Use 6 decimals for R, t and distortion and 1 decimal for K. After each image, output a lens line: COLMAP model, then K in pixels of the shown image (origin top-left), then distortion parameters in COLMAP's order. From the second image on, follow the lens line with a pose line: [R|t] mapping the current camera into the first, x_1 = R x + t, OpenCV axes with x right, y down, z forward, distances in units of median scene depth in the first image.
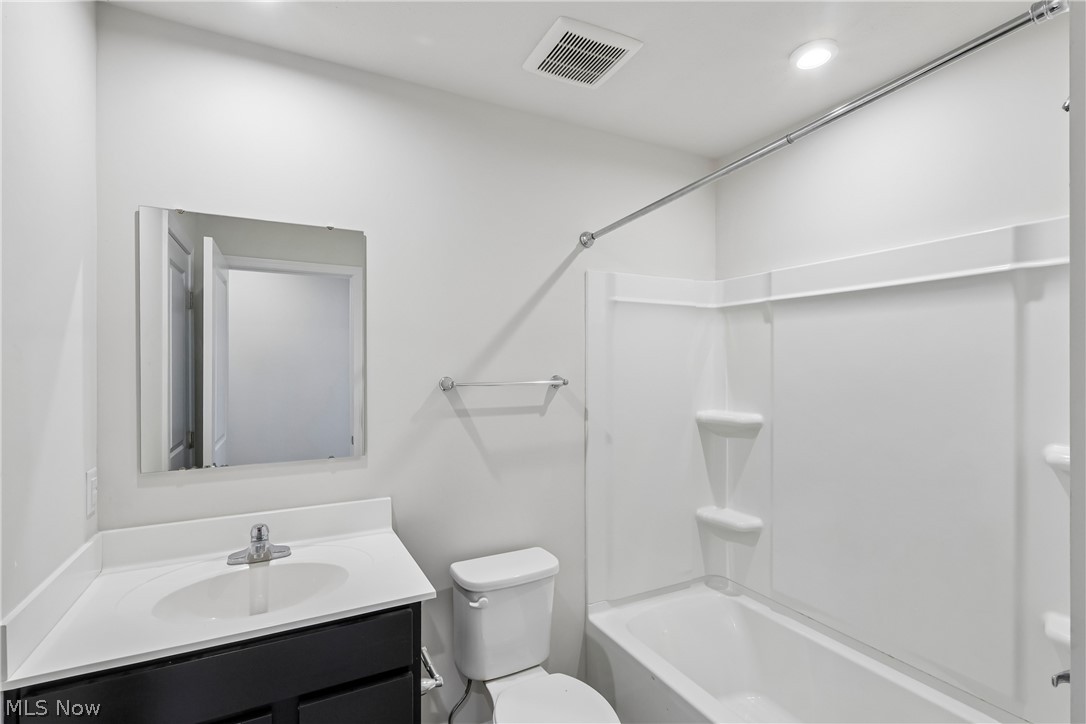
lens RADIAL K [[508.0, 0, 518.2], [0, 508.0, 369.7], [0, 0, 1]] dist [0.005035, 0.000886]
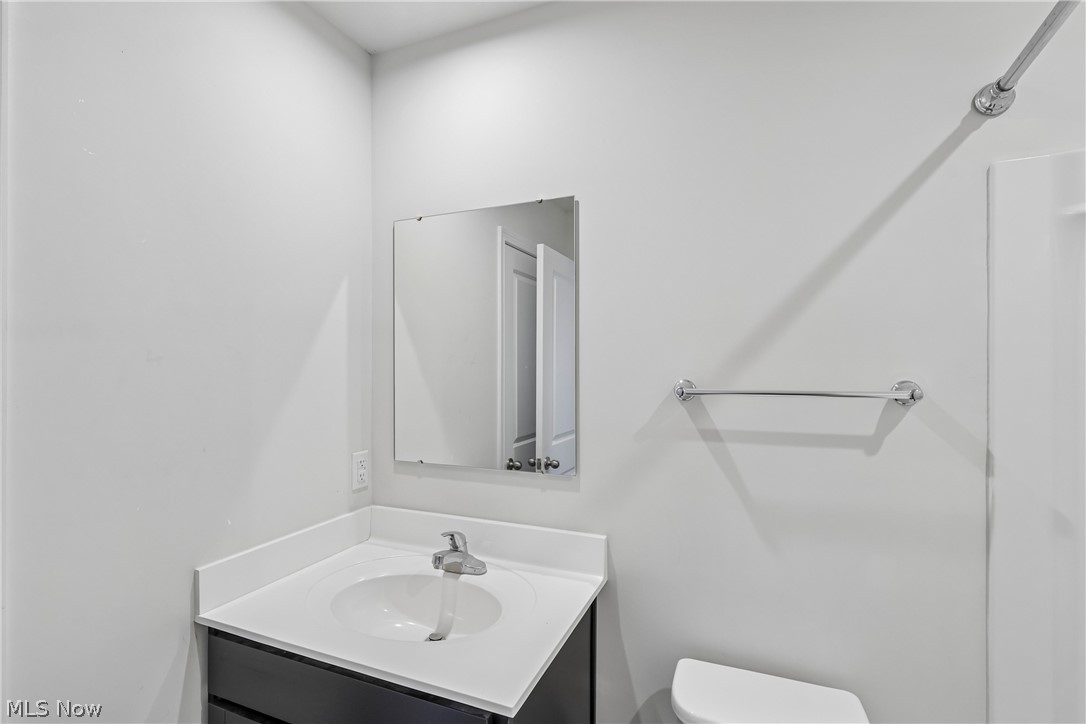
lens RADIAL K [[508.0, 0, 540.2], [0, 508.0, 368.0], [0, 0, 1]] dist [0.005035, 0.000886]
pose [[0.656561, 0.003220, -0.754266, 0.229148], [-0.004495, 0.999990, 0.000356, -0.001029], [0.754259, 0.003156, 0.656569, 0.376349]]
